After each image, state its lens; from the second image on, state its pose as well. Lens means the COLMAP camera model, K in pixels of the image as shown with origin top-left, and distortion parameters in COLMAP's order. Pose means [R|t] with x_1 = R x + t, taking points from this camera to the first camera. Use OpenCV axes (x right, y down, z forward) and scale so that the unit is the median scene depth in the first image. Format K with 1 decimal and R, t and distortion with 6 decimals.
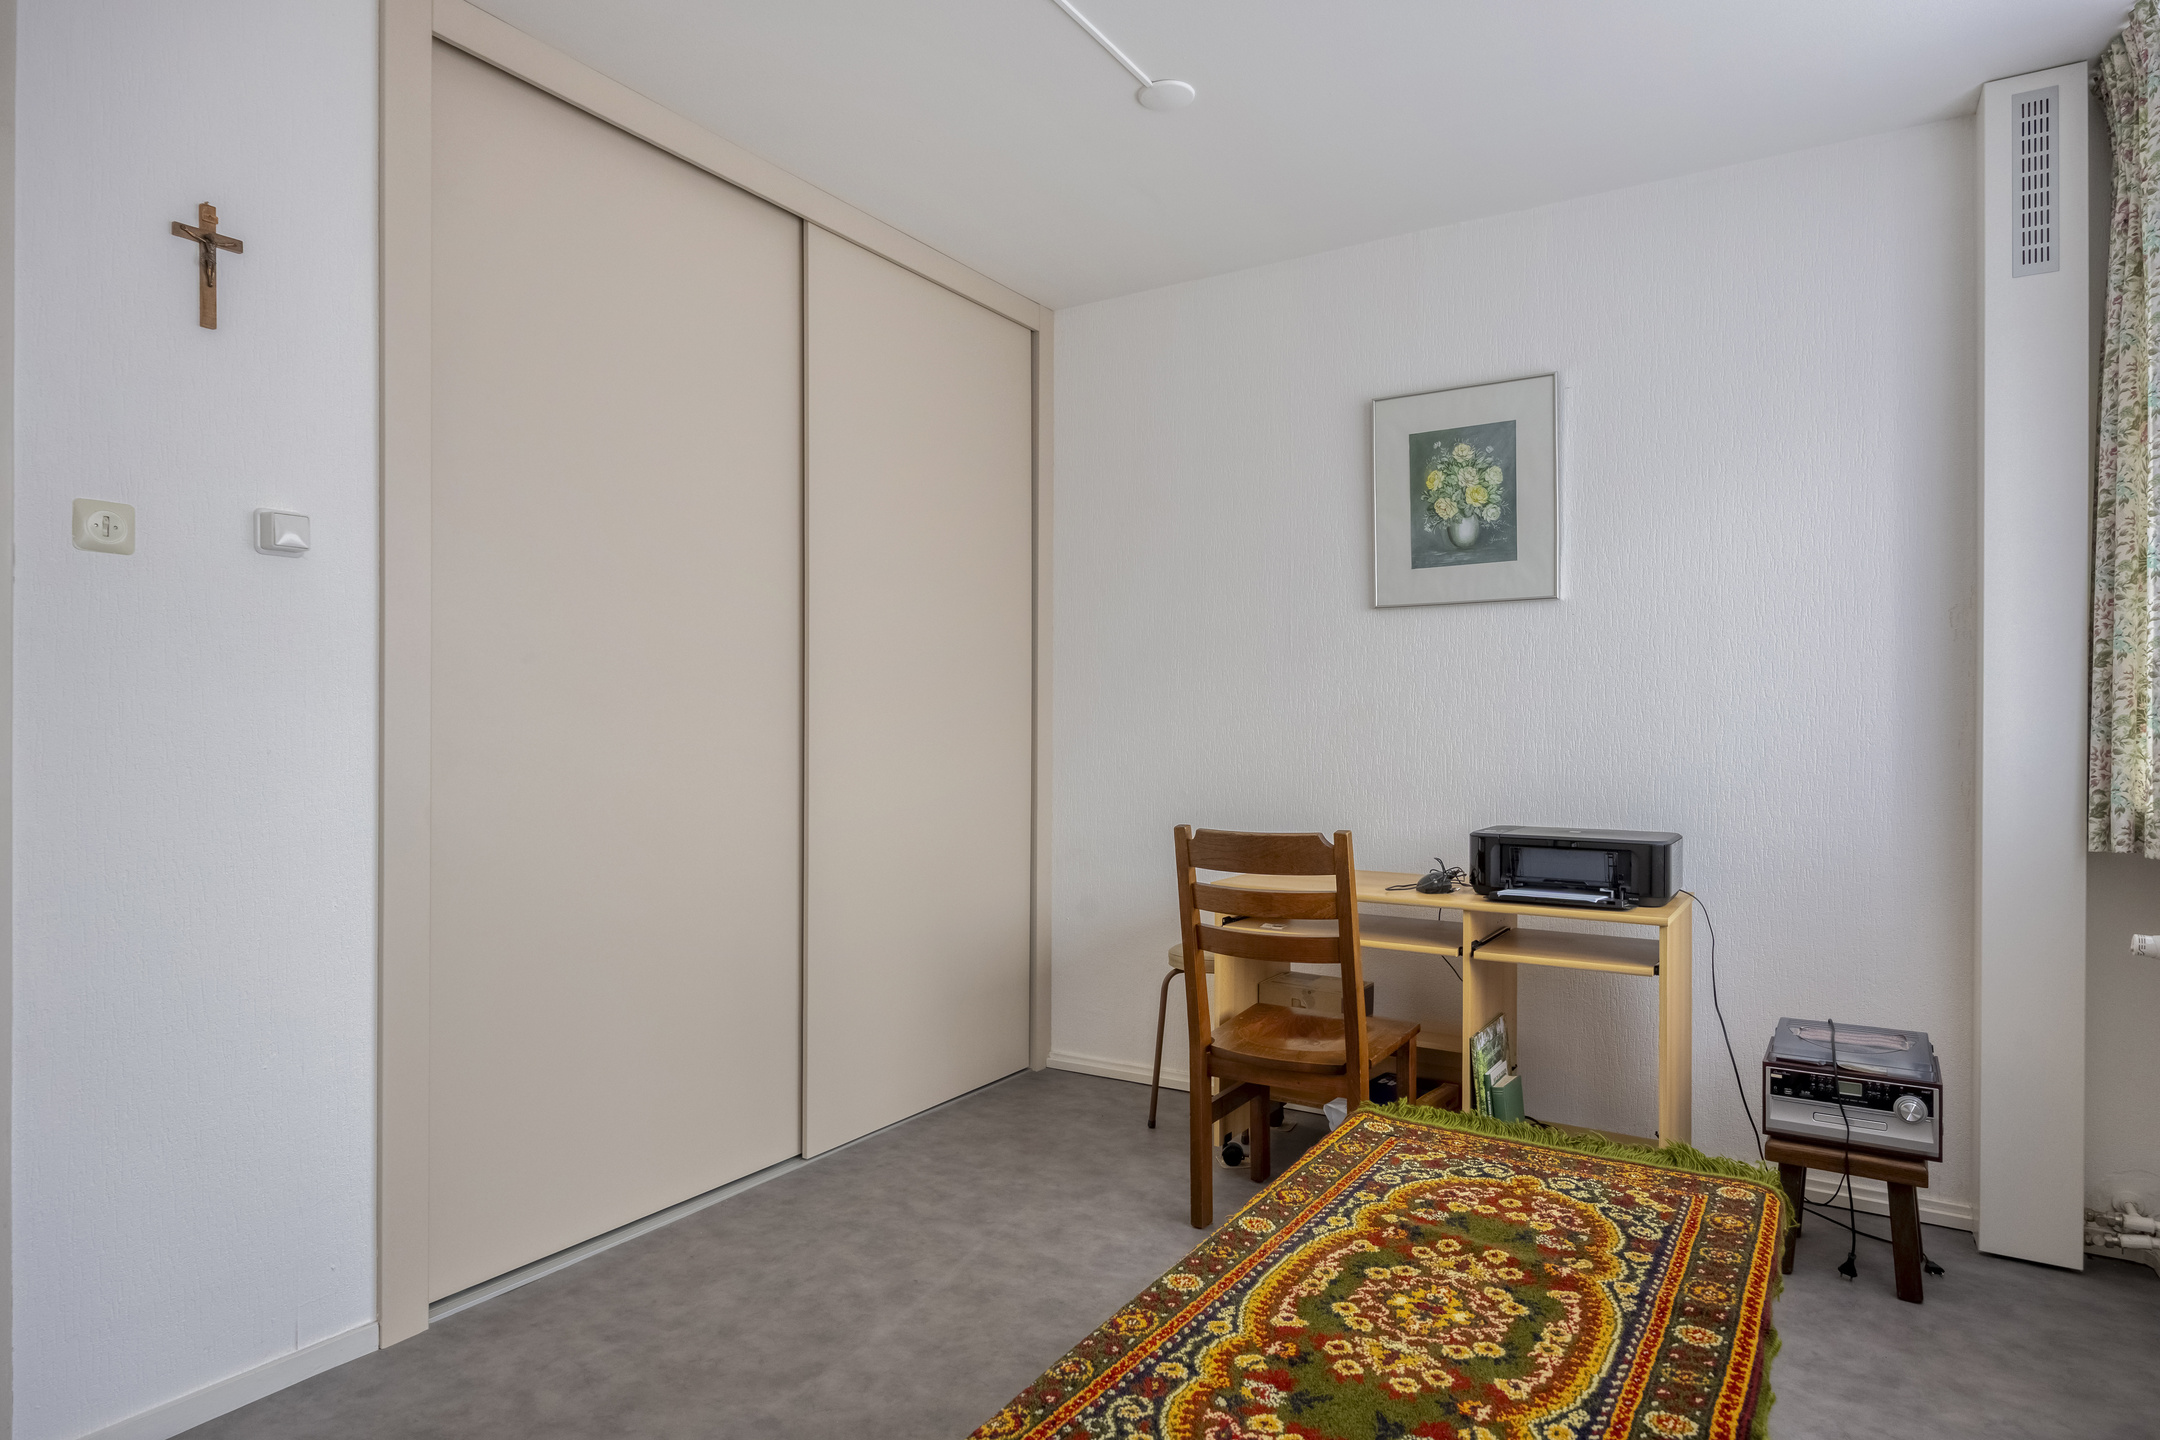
lens RADIAL K [[1209.5, 0, 1080.0], [0, 1209.5, 720.0], [0, 0, 1]] dist [-0.002068, -0.000679]
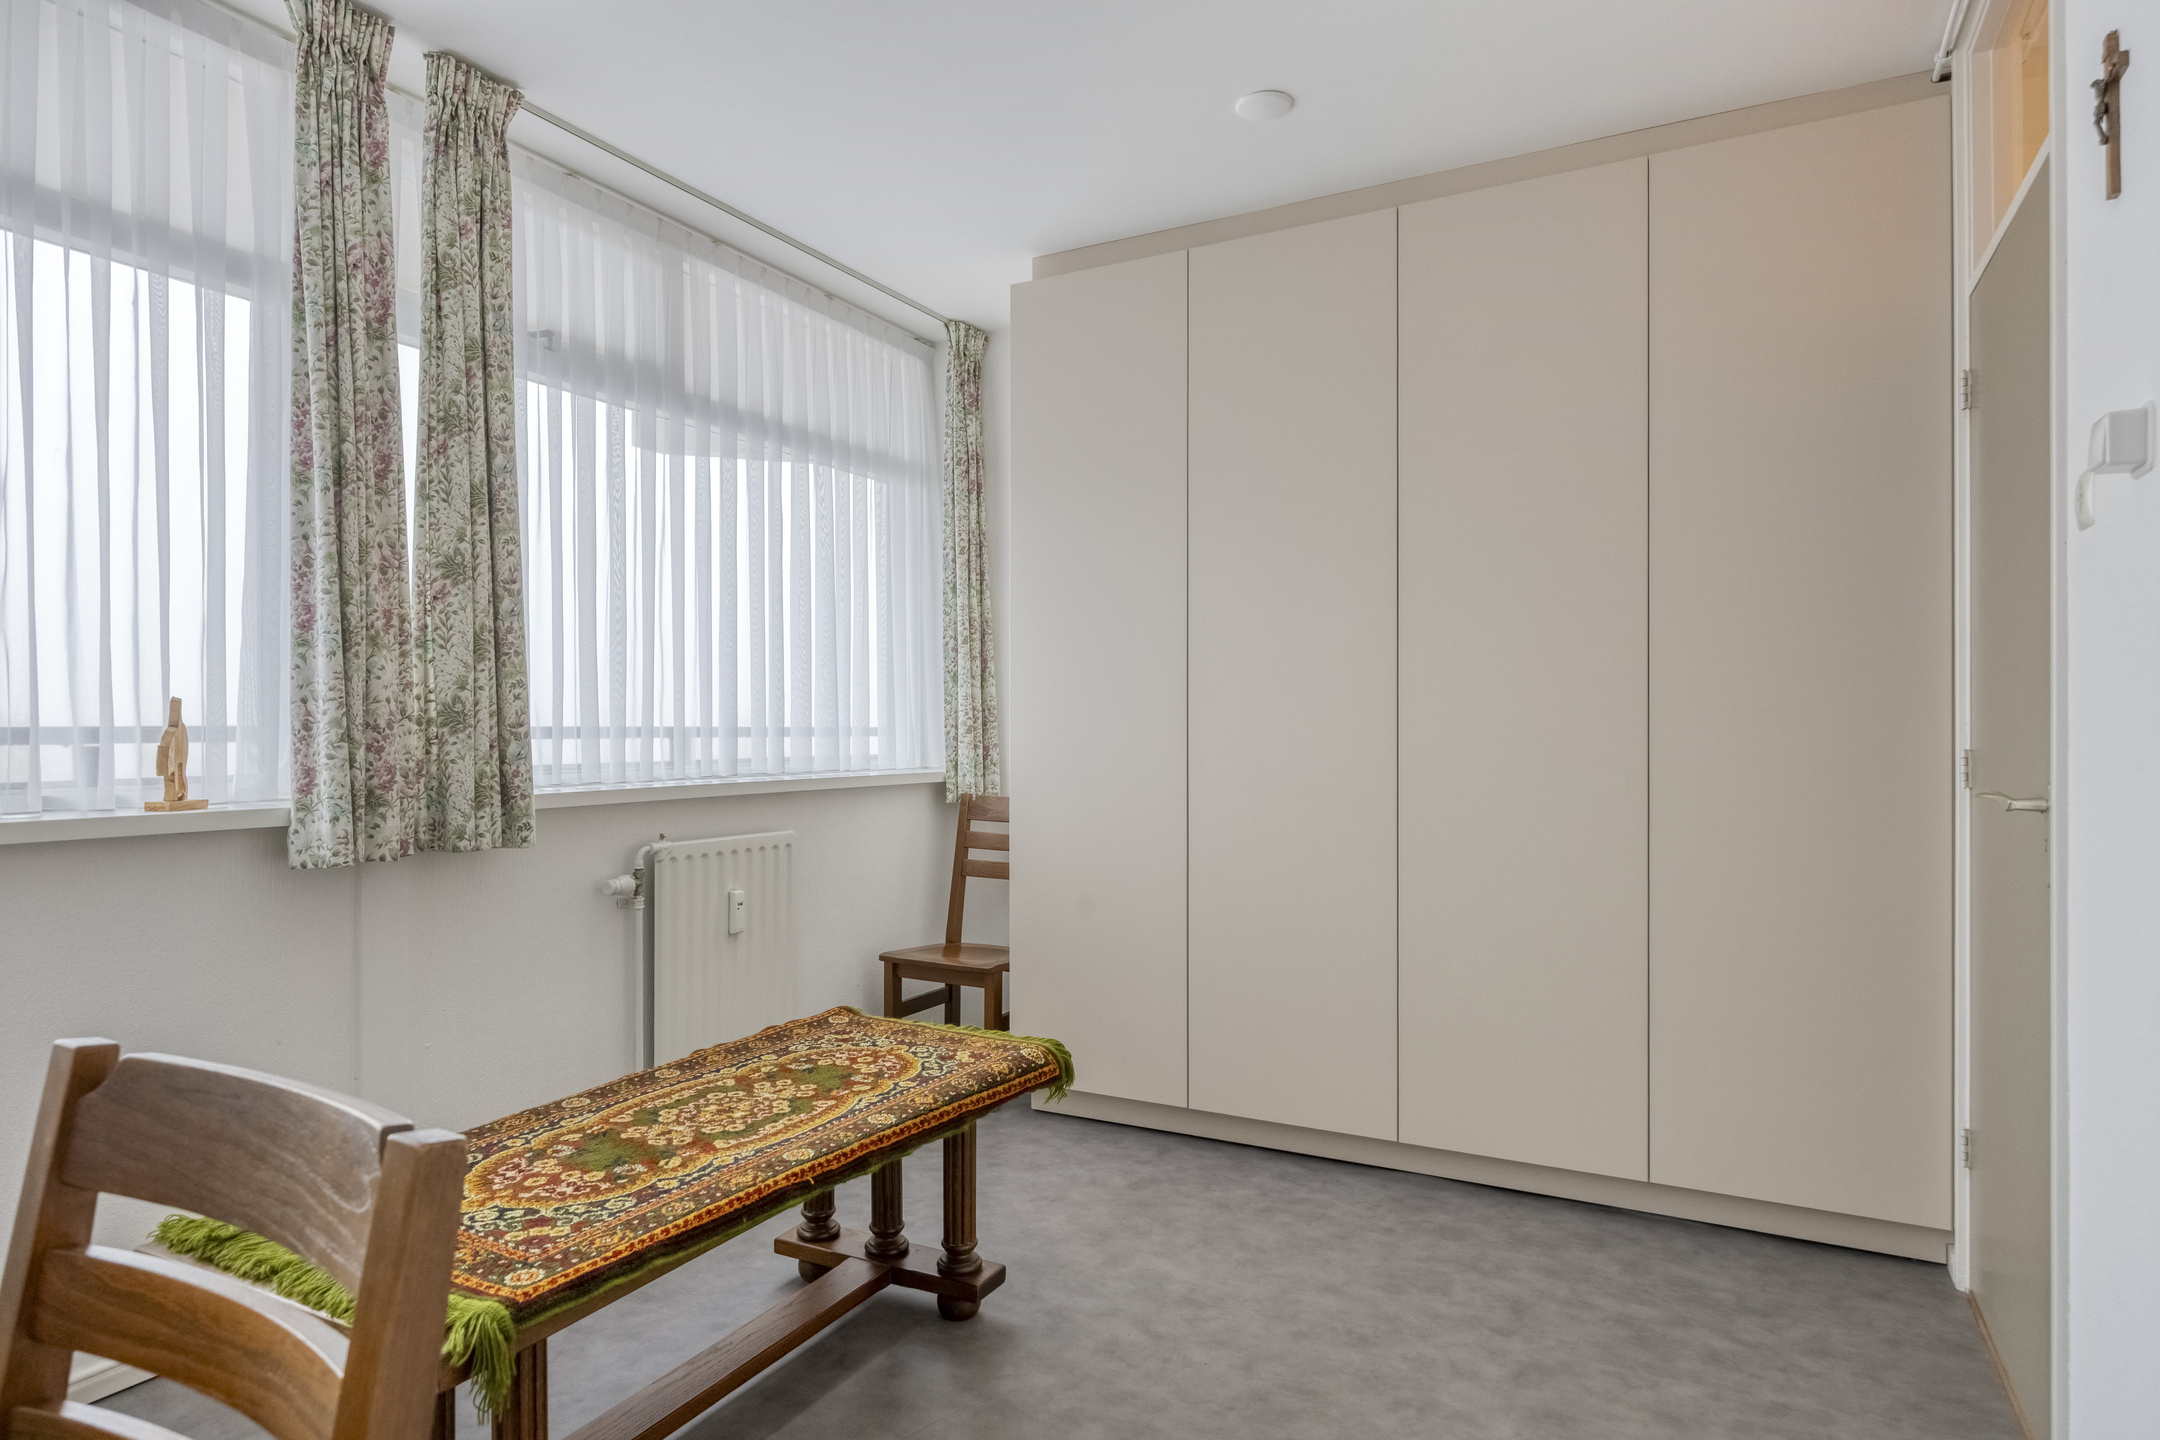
lens RADIAL K [[1209.5, 0, 1080.0], [0, 1209.5, 720.0], [0, 0, 1]] dist [-0.002068, -0.000679]
pose [[-0.998280, -0.012667, -0.057234, -0.058781], [-0.012337, 0.999905, -0.006126, -0.004258], [0.057306, -0.005410, -0.998342, 2.285449]]
